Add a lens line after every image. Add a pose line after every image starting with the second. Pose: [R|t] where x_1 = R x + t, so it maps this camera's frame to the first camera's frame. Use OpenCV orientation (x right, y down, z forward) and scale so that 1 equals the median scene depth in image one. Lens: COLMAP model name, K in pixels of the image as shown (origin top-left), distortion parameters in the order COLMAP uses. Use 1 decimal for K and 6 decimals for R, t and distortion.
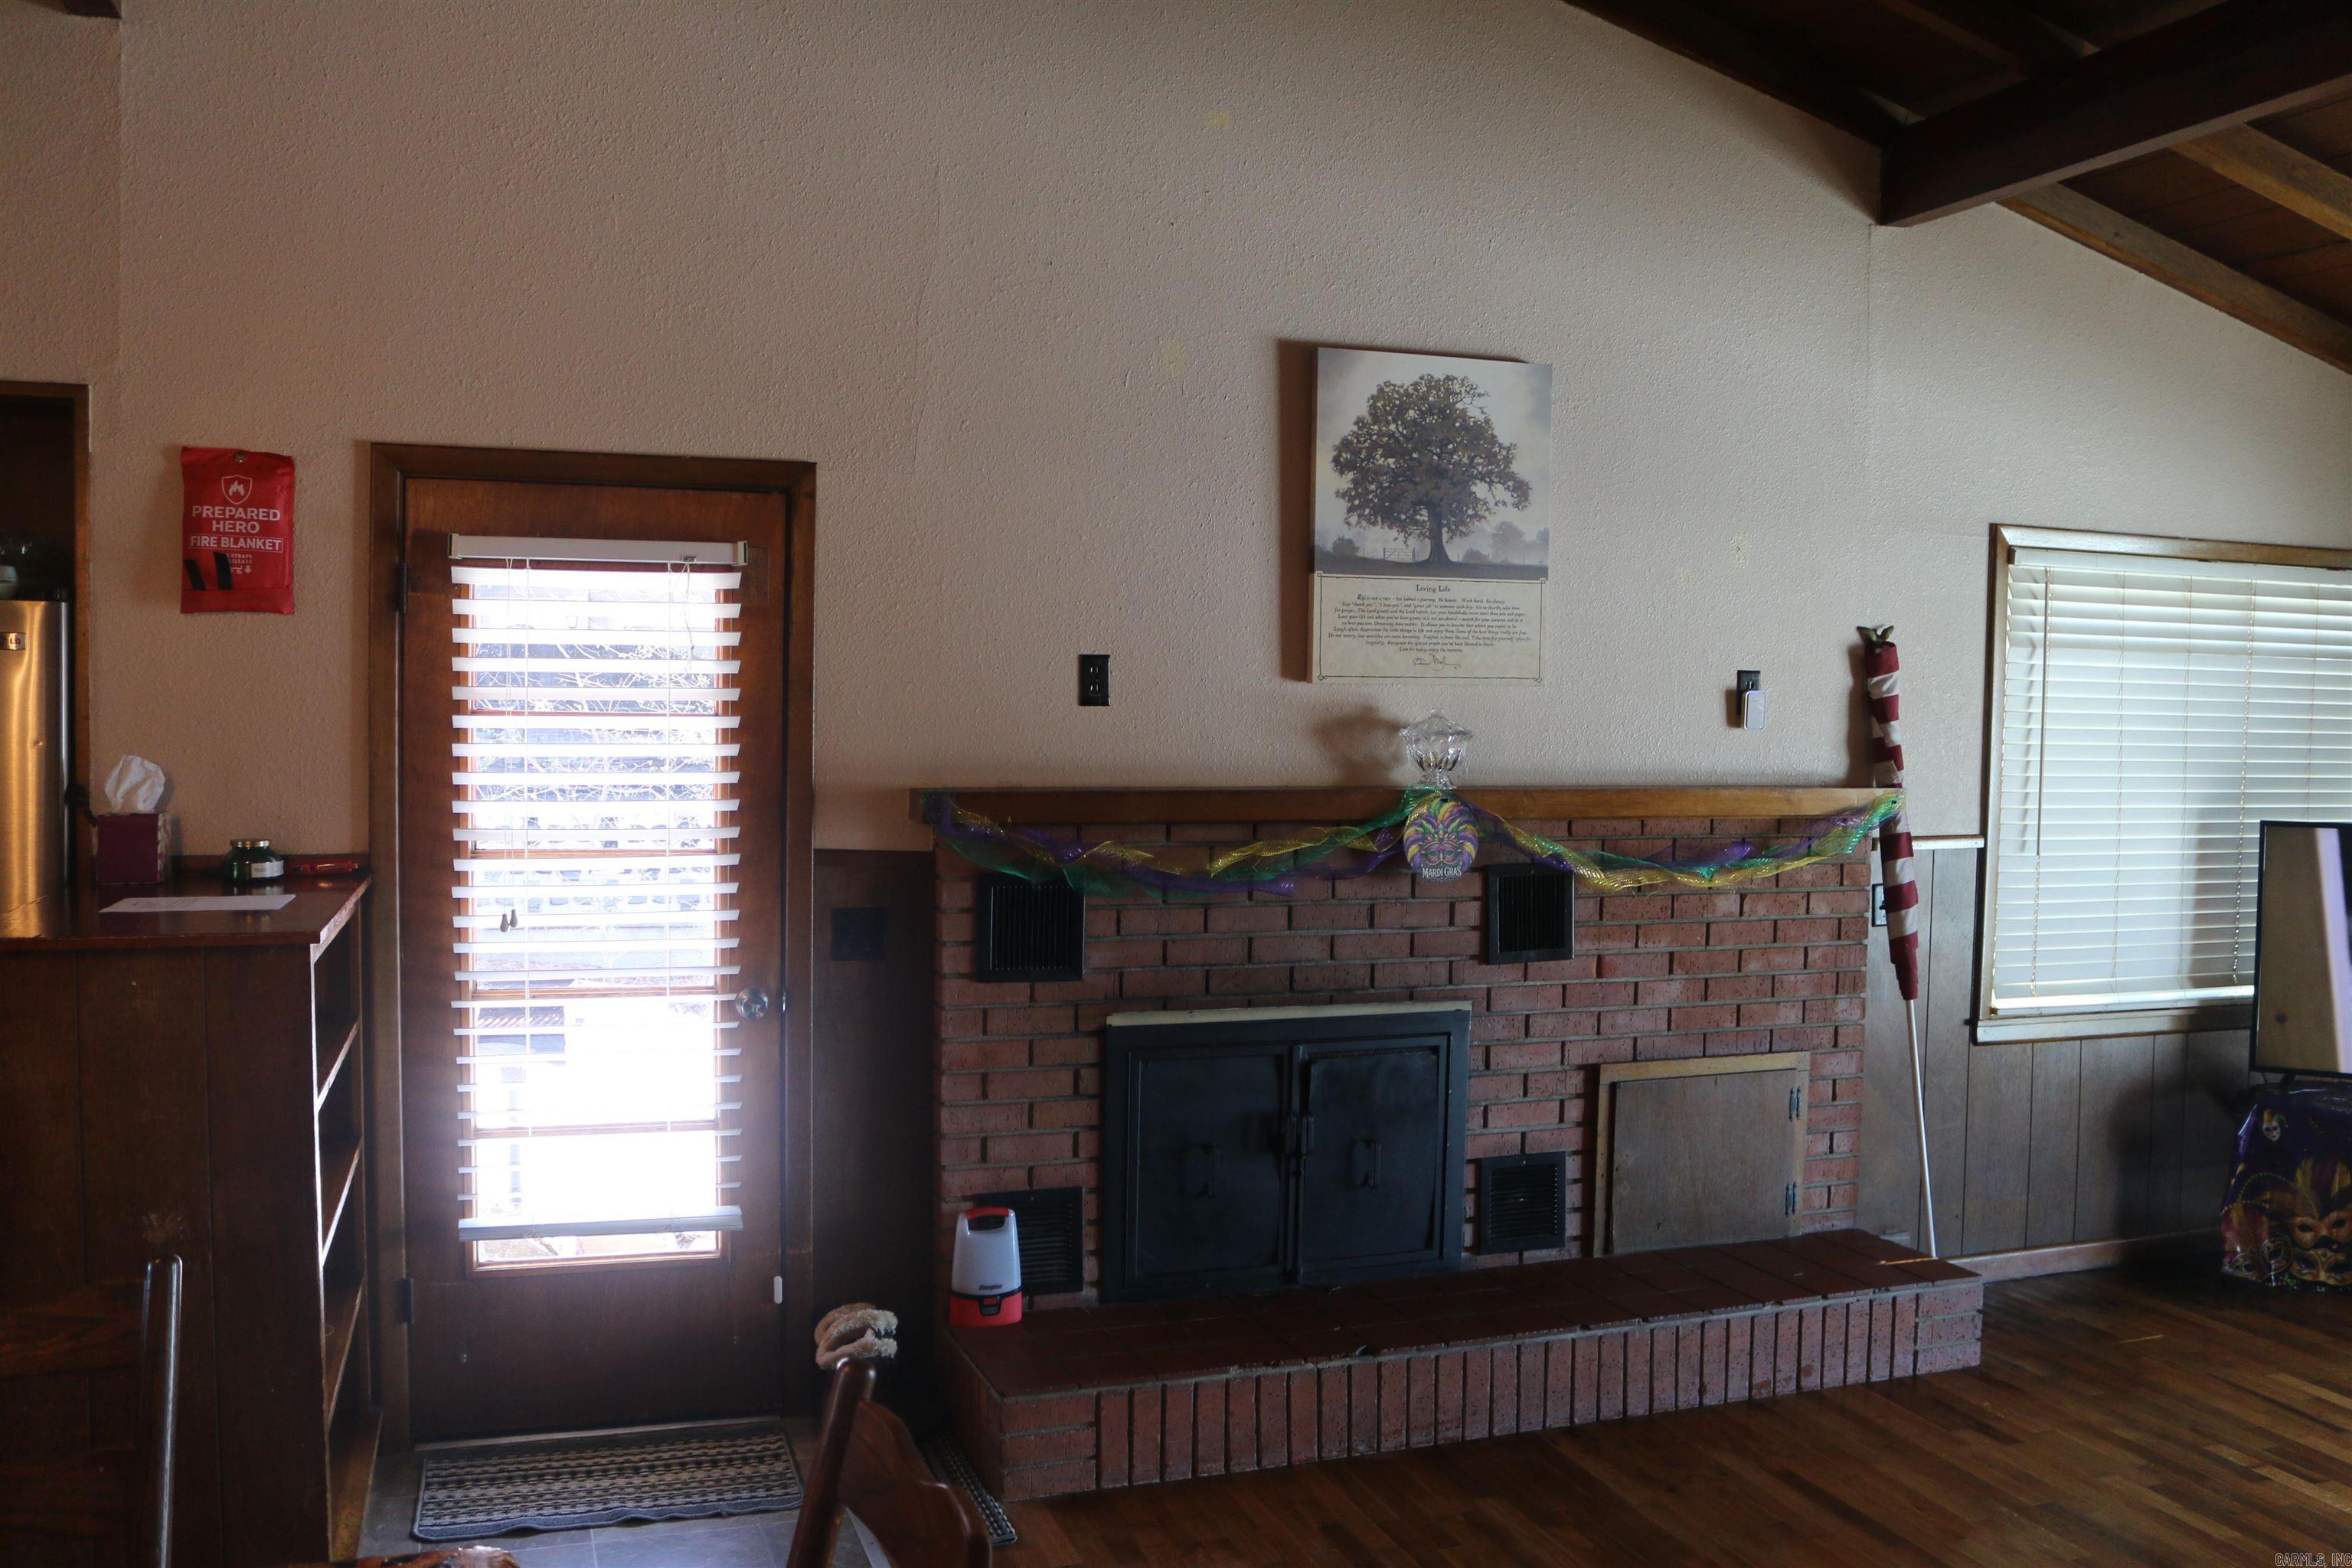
lens RADIAL K [[1947.1, 0, 1176.0], [0, 1947.1, 784.0], [0, 0, 1]] dist [-0.161138, 0.135642]
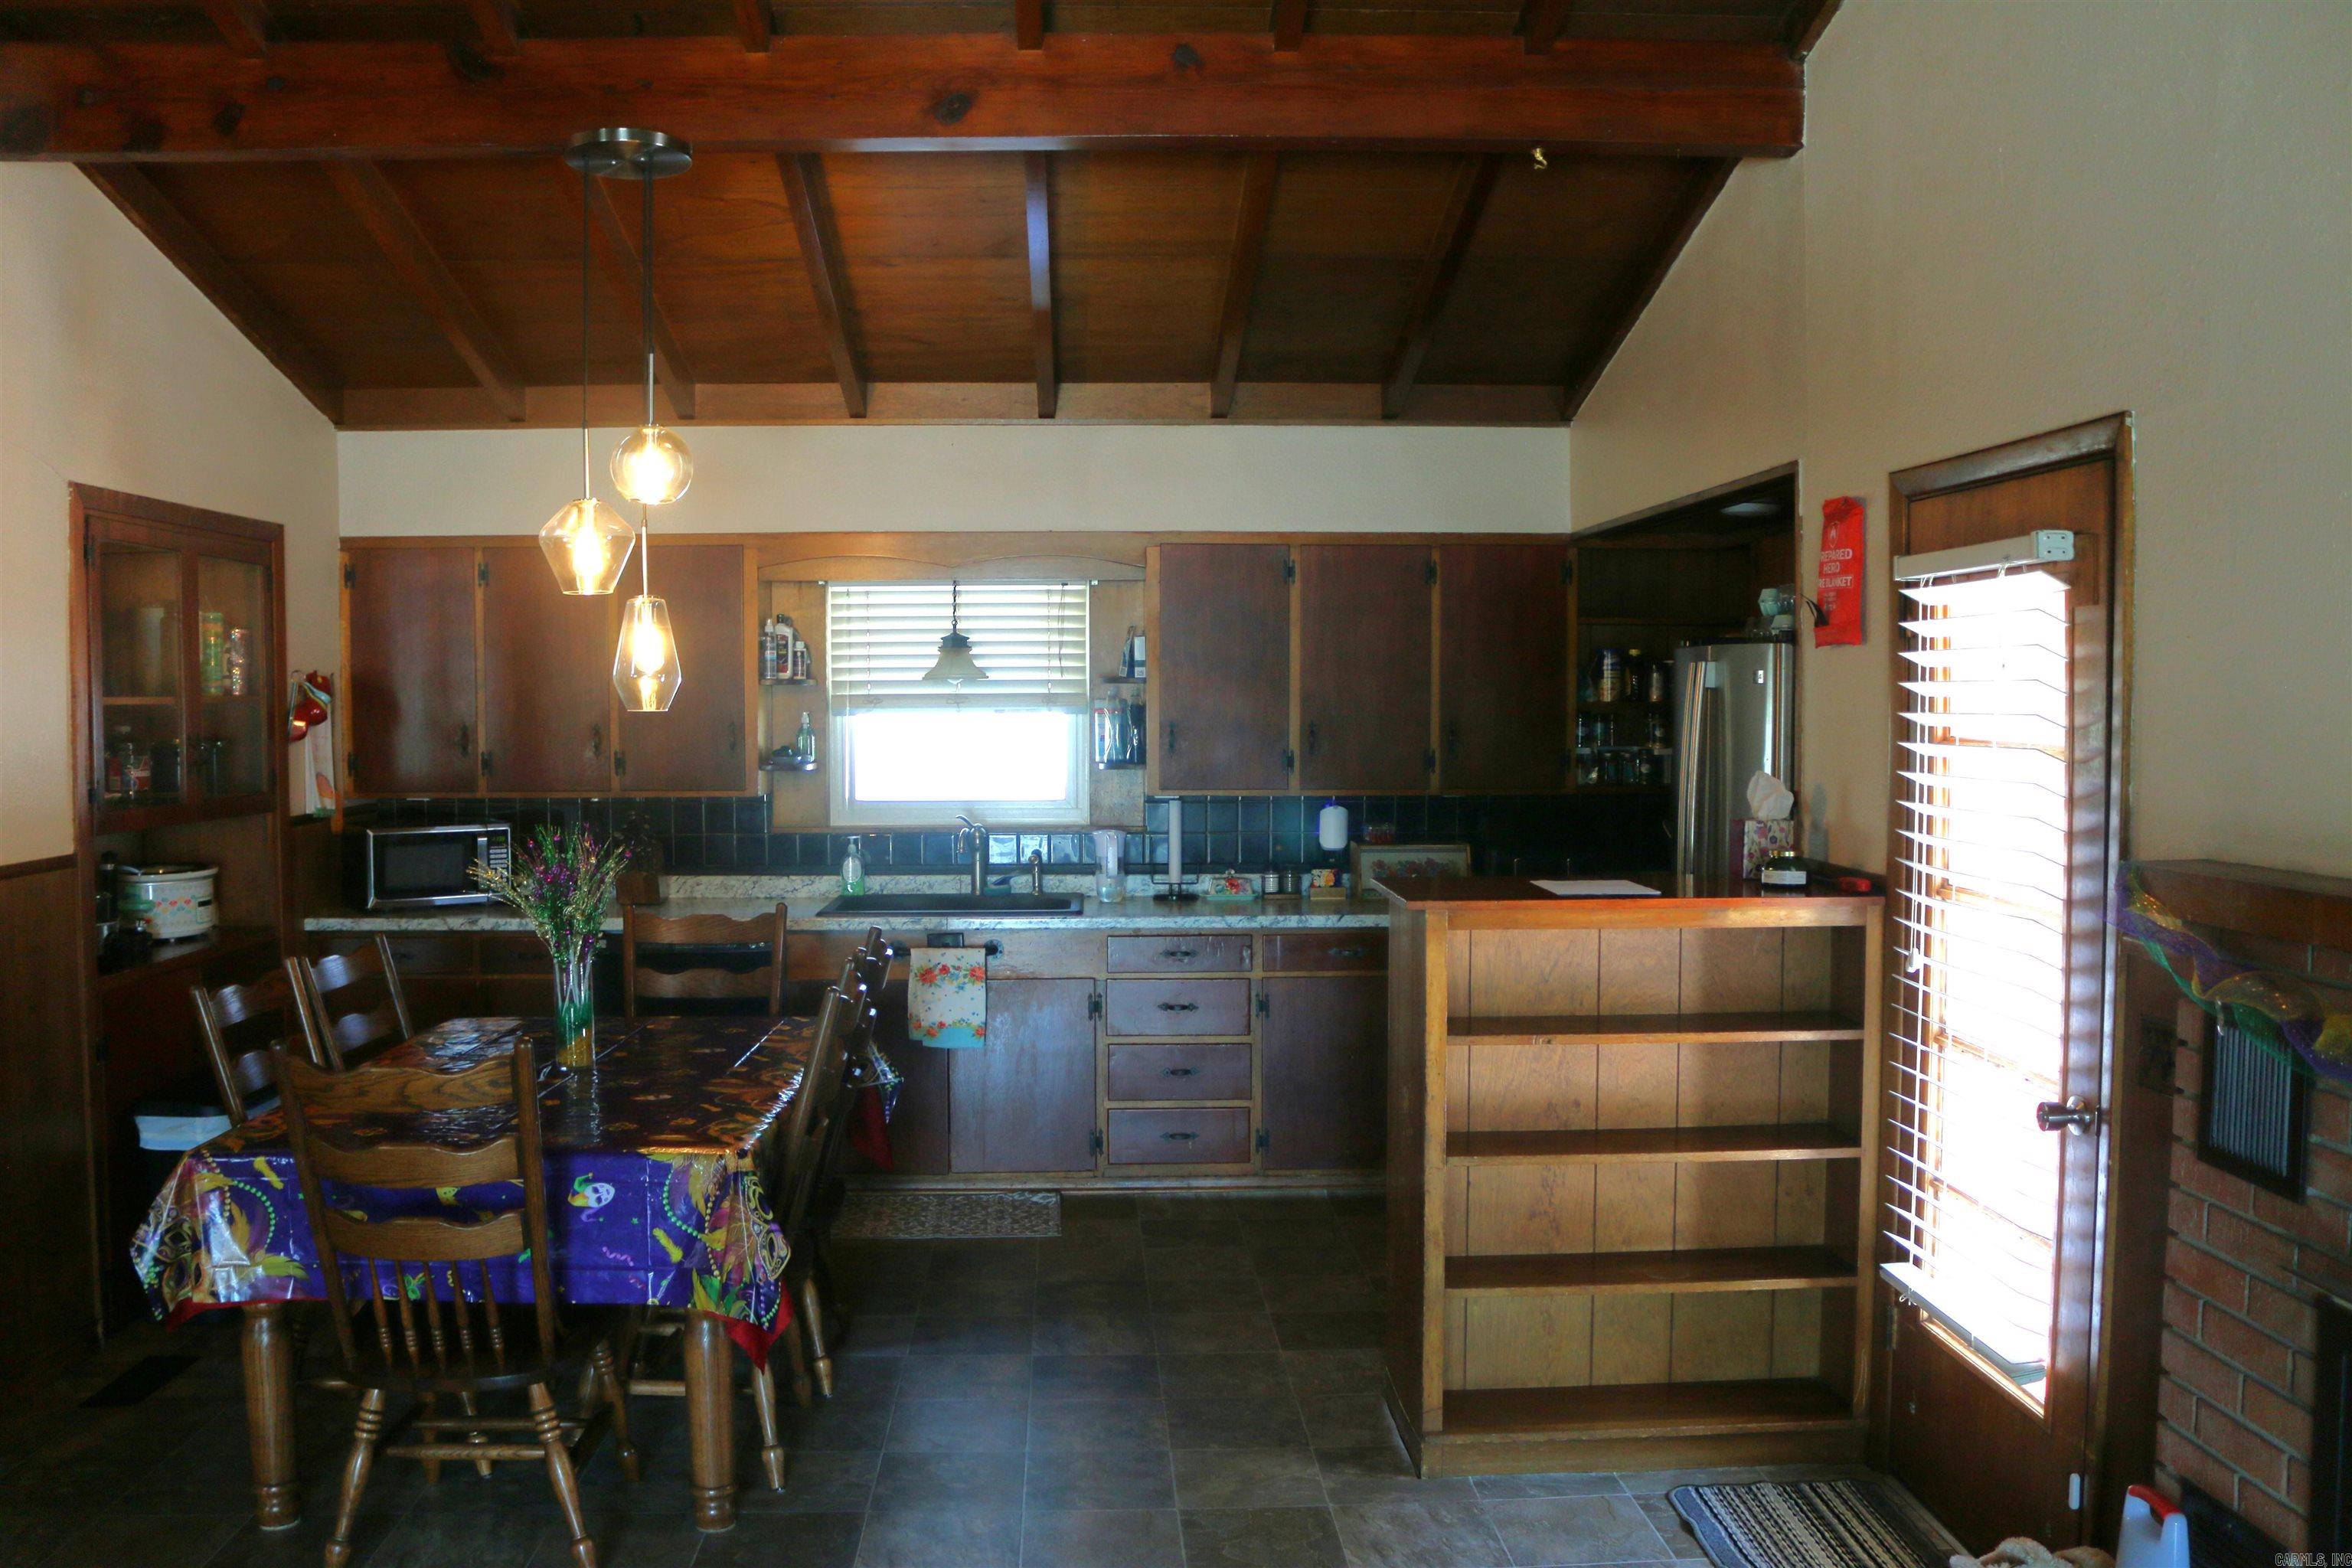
lens RADIAL K [[1970.6, 0, 1176.0], [0, 1970.6, 784.0], [0, 0, 1]] dist [-0.161950, 0.146917]
pose [[-0.299400, 0.028467, -0.953703, 0.668274], [-0.046464, 0.997934, 0.044374, -0.040899], [0.952996, 0.057599, -0.297459, 0.930646]]
